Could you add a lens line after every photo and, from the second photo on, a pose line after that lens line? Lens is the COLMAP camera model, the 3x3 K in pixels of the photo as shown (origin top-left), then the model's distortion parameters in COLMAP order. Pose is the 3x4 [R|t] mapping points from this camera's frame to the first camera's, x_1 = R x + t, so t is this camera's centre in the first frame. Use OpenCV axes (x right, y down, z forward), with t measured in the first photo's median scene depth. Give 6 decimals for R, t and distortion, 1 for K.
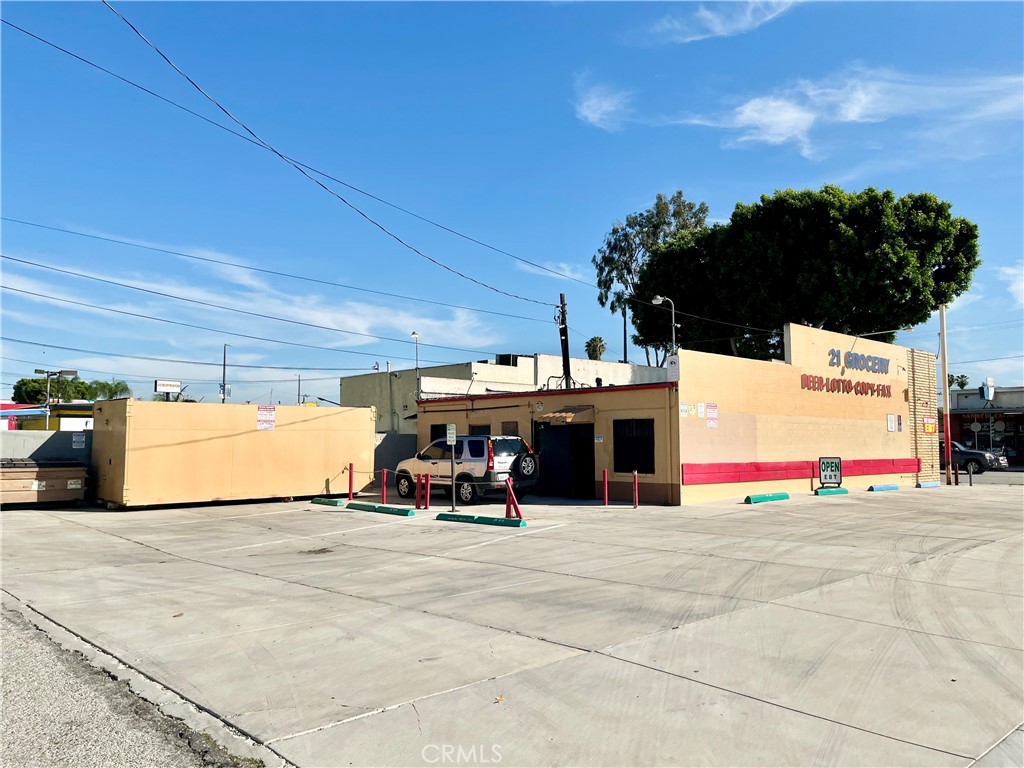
lens RADIAL K [[777.7, 0, 512.0], [0, 777.7, 385.0], [0, 0, 1]] dist [0.051756, -0.002132]
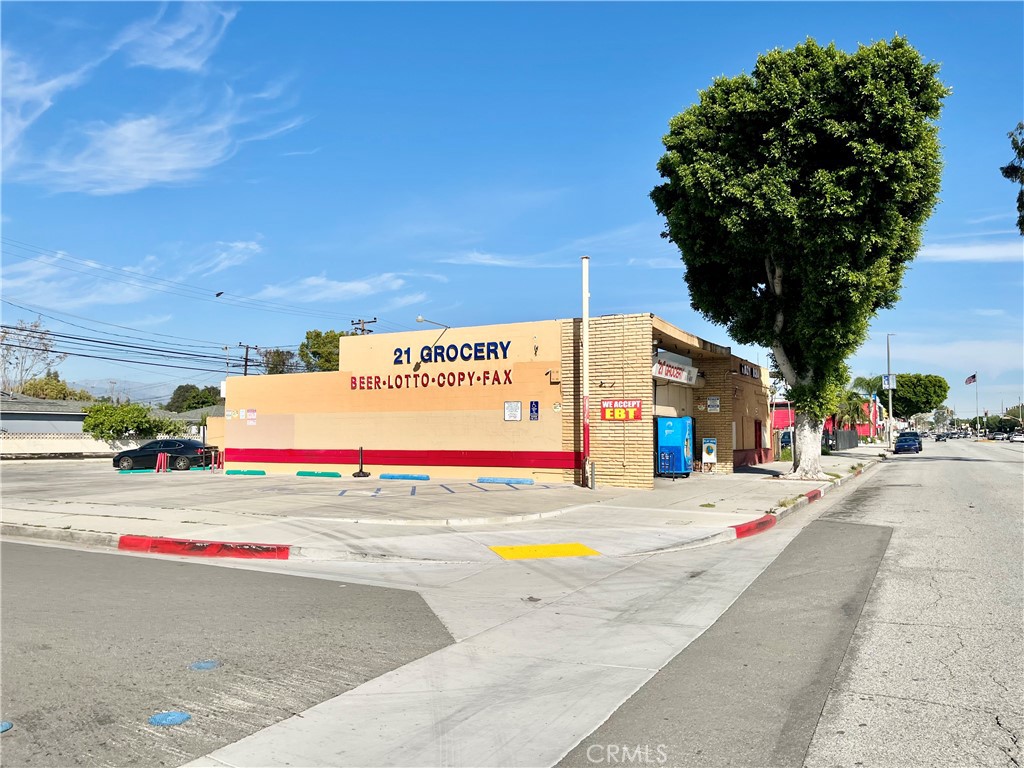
lens RADIAL K [[777.7, 0, 507.9], [0, 777.7, 379.2], [0, 0, 1]] dist [0.051756, -0.002132]
pose [[0.329050, -0.057437, -0.942564, 1.721404], [0.084060, 0.995968, -0.031345, 0.050986], [0.940564, -0.068918, 0.332551, 0.892732]]
